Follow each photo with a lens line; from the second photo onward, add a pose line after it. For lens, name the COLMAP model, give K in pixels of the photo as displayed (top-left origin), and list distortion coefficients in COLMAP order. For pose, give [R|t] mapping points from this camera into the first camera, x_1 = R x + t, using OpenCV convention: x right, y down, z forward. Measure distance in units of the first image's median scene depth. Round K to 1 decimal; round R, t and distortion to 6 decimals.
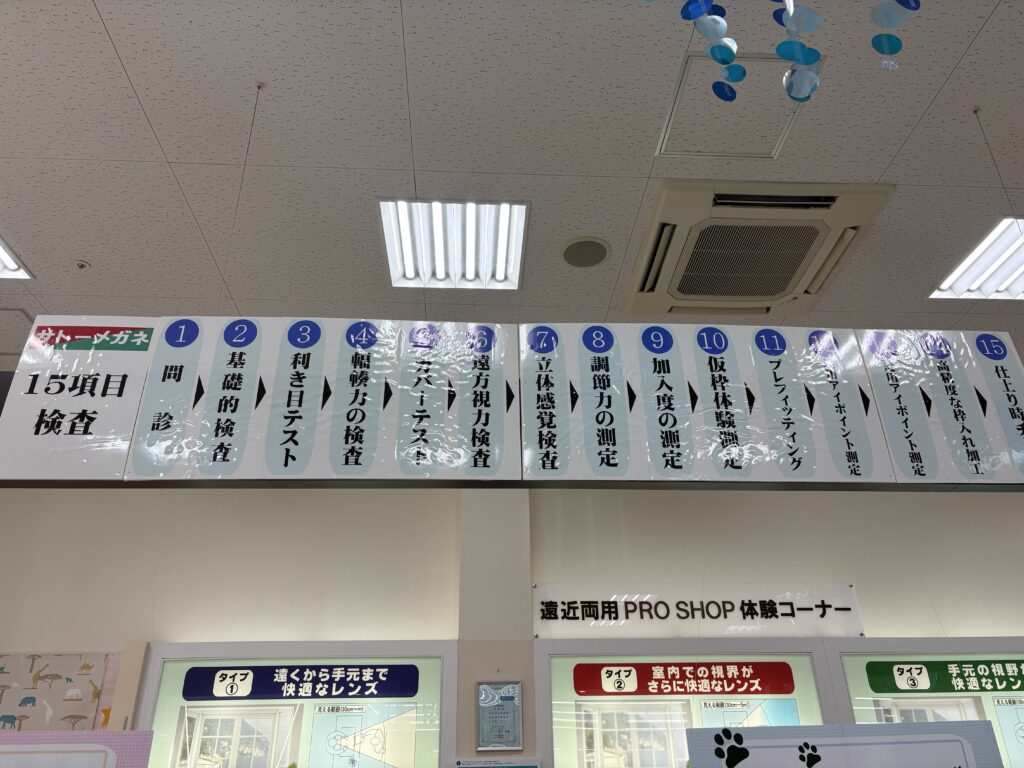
lens RADIAL K [[767.1, 0, 514.1], [0, 767.1, 389.4], [0, 0, 1]] dist [0.020021, 0.001669]
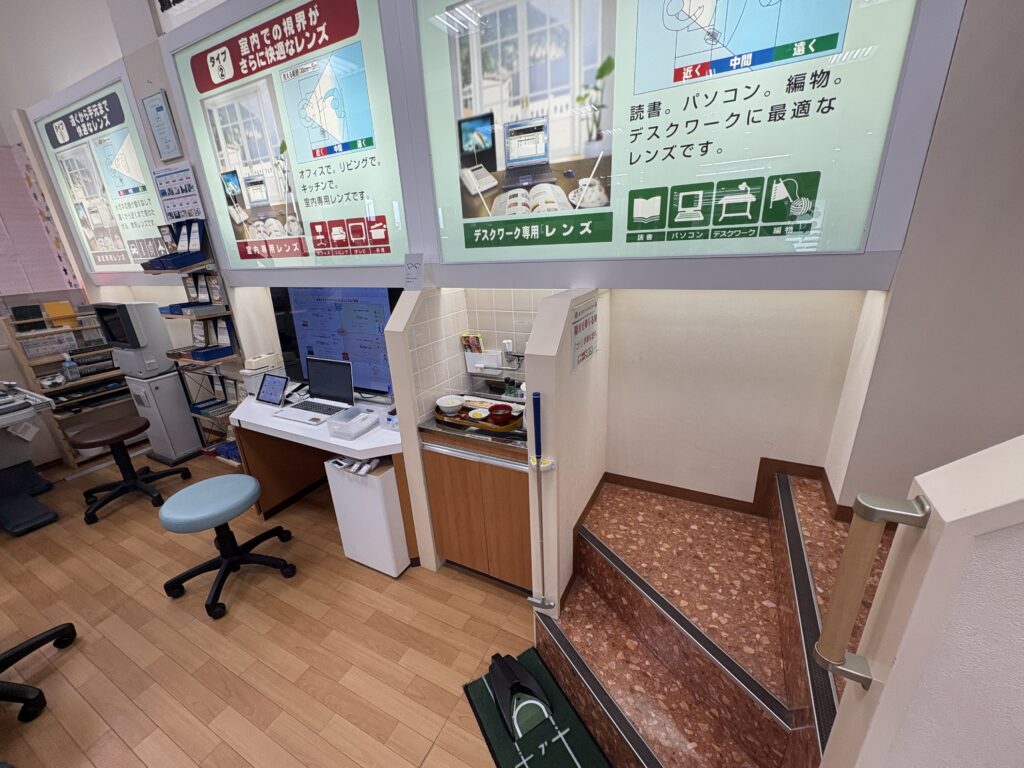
lens RADIAL K [[405.5, 0, 513.8], [0, 405.5, 387.3], [0, 0, 1]] dist [0.001162, -0.000375]
pose [[0.860805, 0.147969, -0.486950, 0.731491], [0.260612, 0.693679, 0.671484, 0.406159], [0.437146, -0.704922, 0.558559, 0.603508]]
